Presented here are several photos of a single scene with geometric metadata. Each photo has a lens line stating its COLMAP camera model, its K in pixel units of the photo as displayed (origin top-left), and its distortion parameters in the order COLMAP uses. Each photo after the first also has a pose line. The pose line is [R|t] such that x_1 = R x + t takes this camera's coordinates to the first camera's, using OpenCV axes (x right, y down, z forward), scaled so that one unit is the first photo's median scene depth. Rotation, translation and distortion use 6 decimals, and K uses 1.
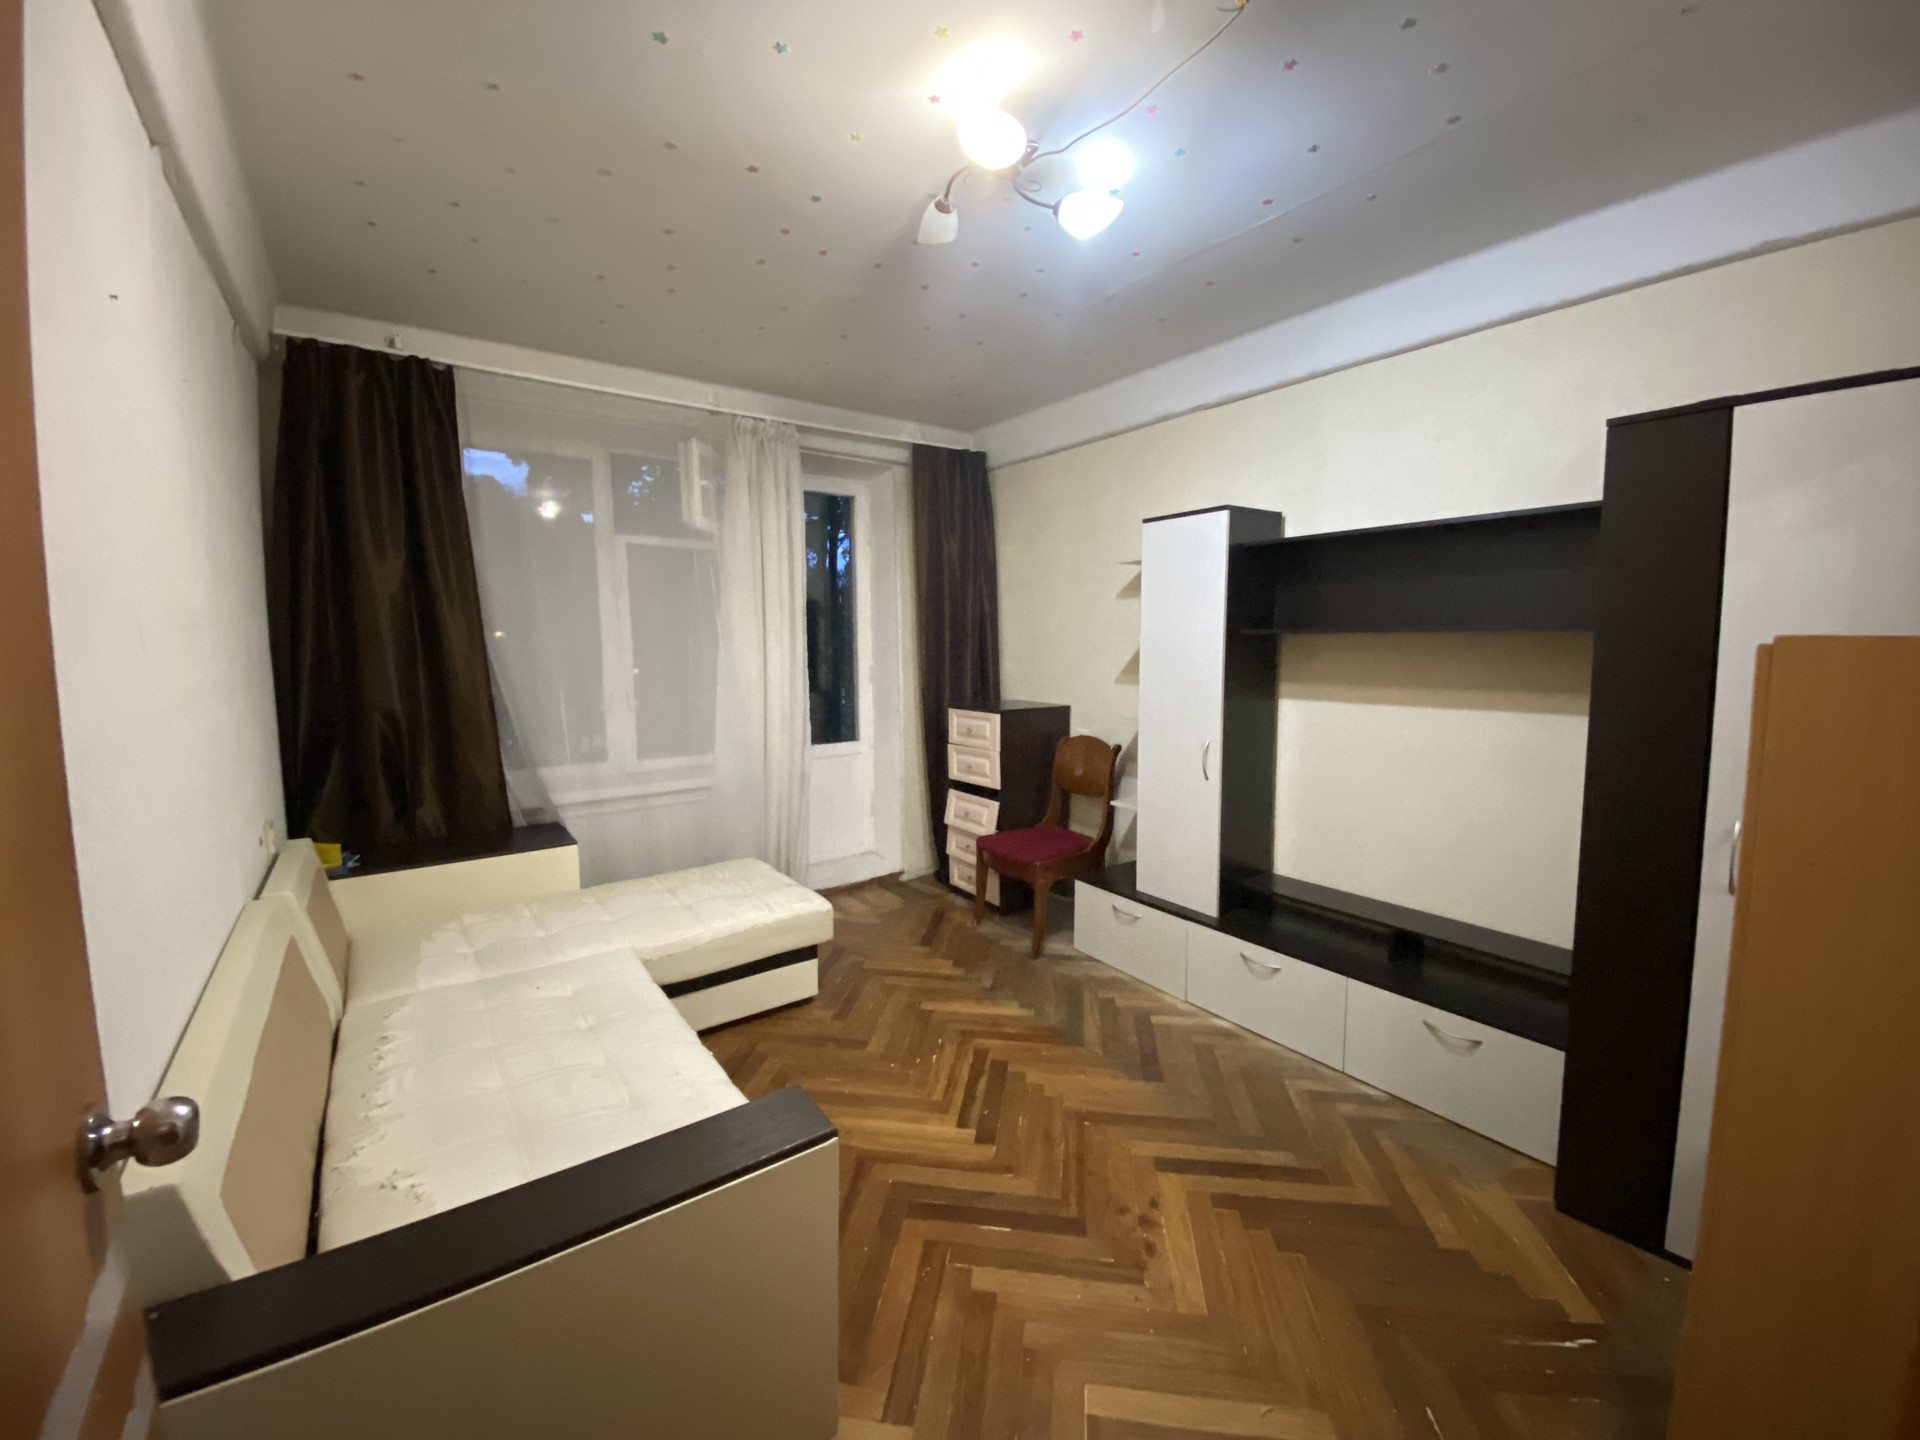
lens RADIAL K [[776.9, 0, 960.0], [0, 776.9, 720.0], [0, 0, 1]] dist [0.000112, 0.000010]
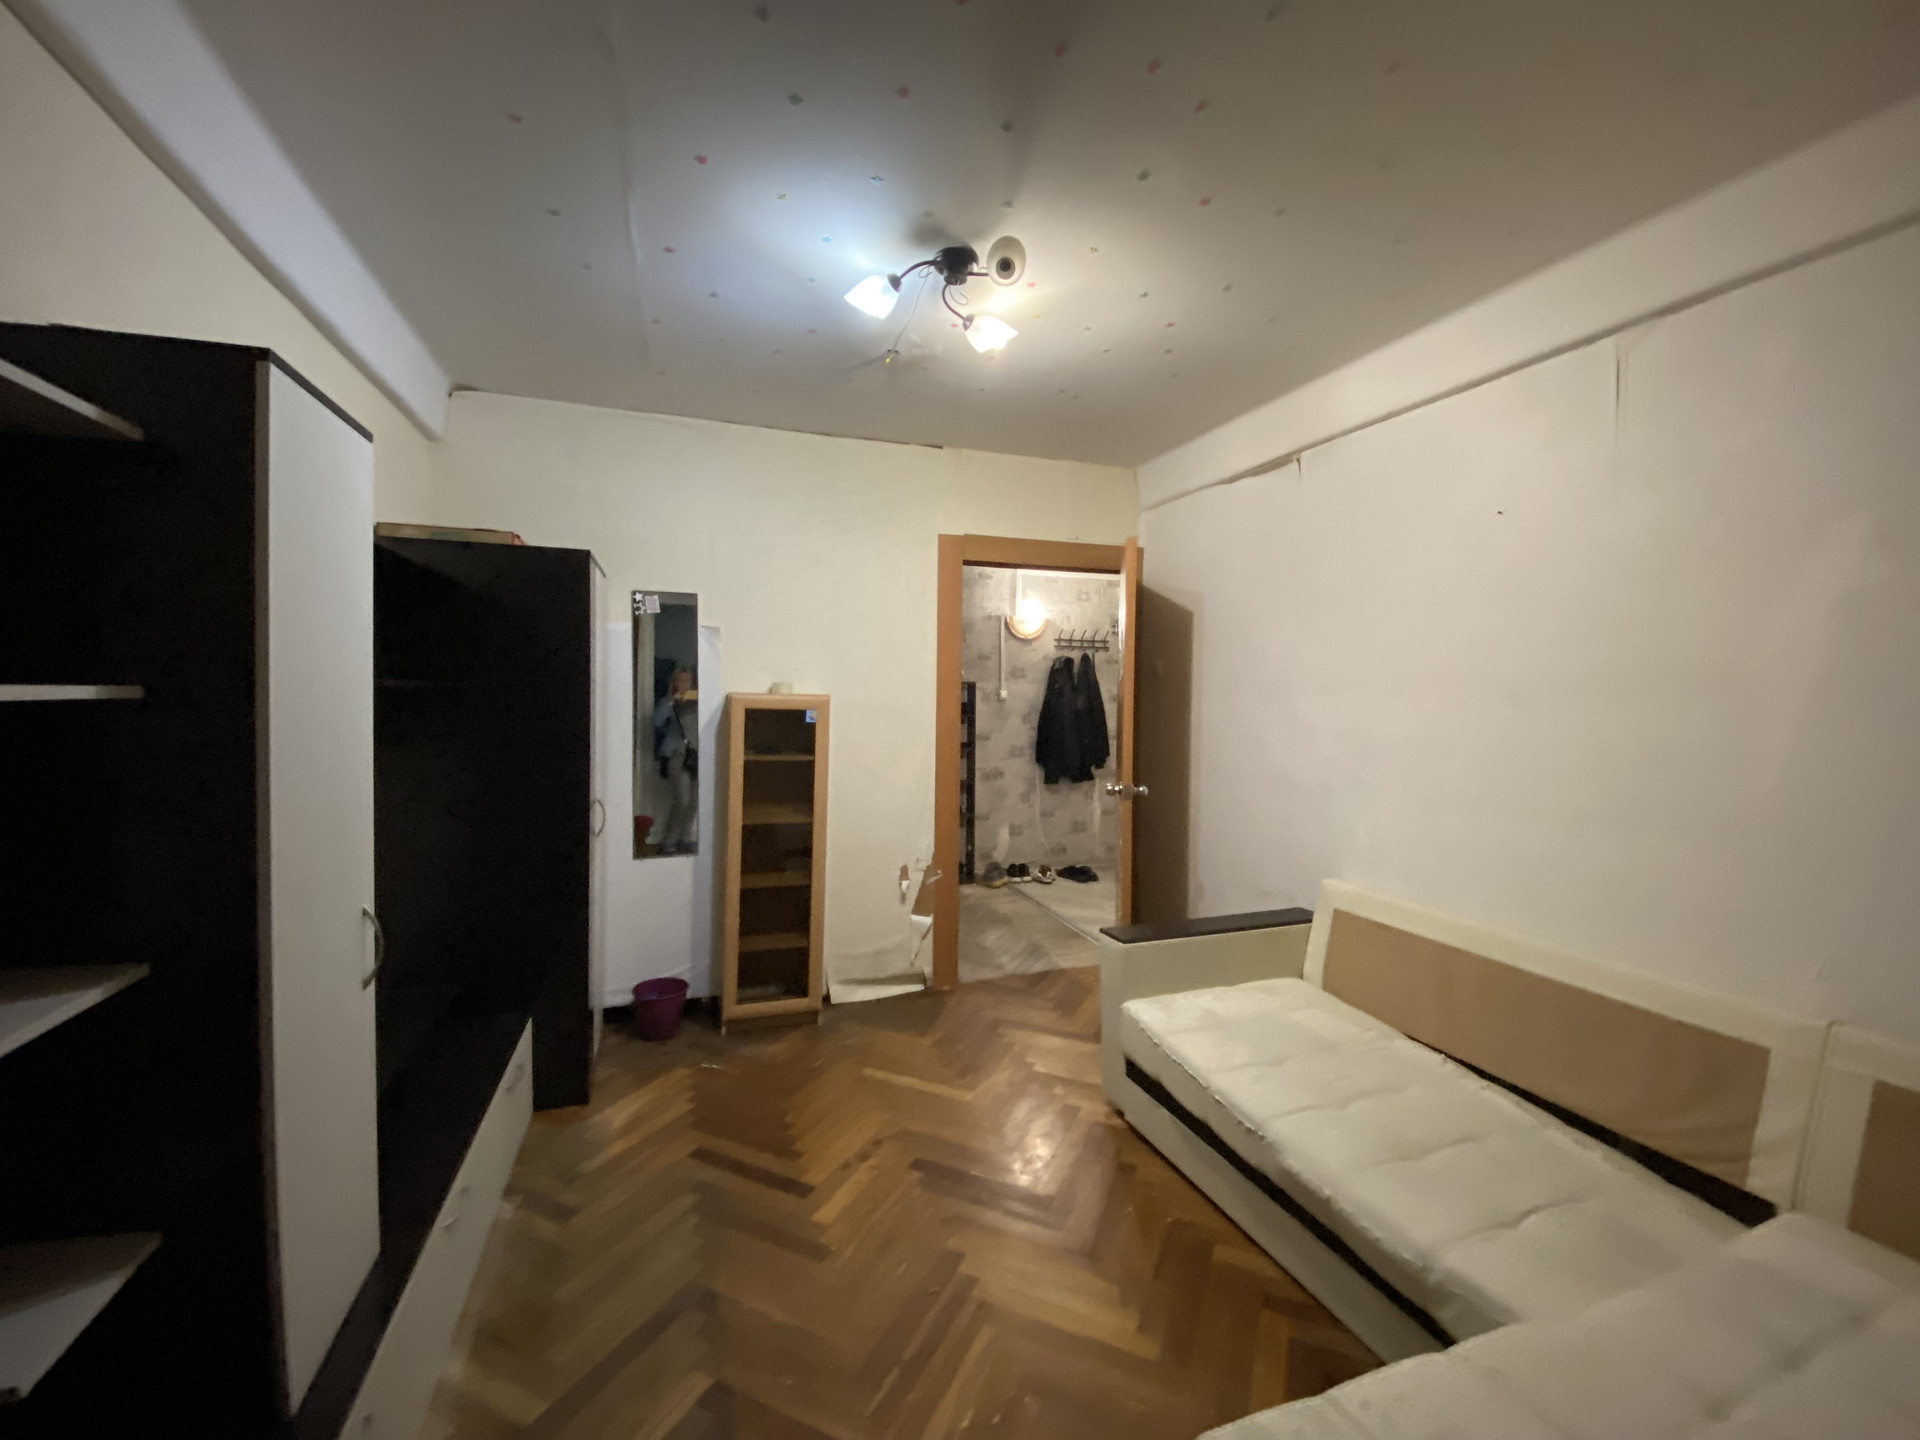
lens RADIAL K [[776.9, 0, 960.0], [0, 776.9, 720.0], [0, 0, 1]] dist [0.000112, 0.000010]
pose [[-0.962381, -0.022566, 0.270765, -0.205237], [0.011341, 0.992340, 0.123013, -0.186353], [-0.271467, 0.121456, -0.954754, 1.771288]]
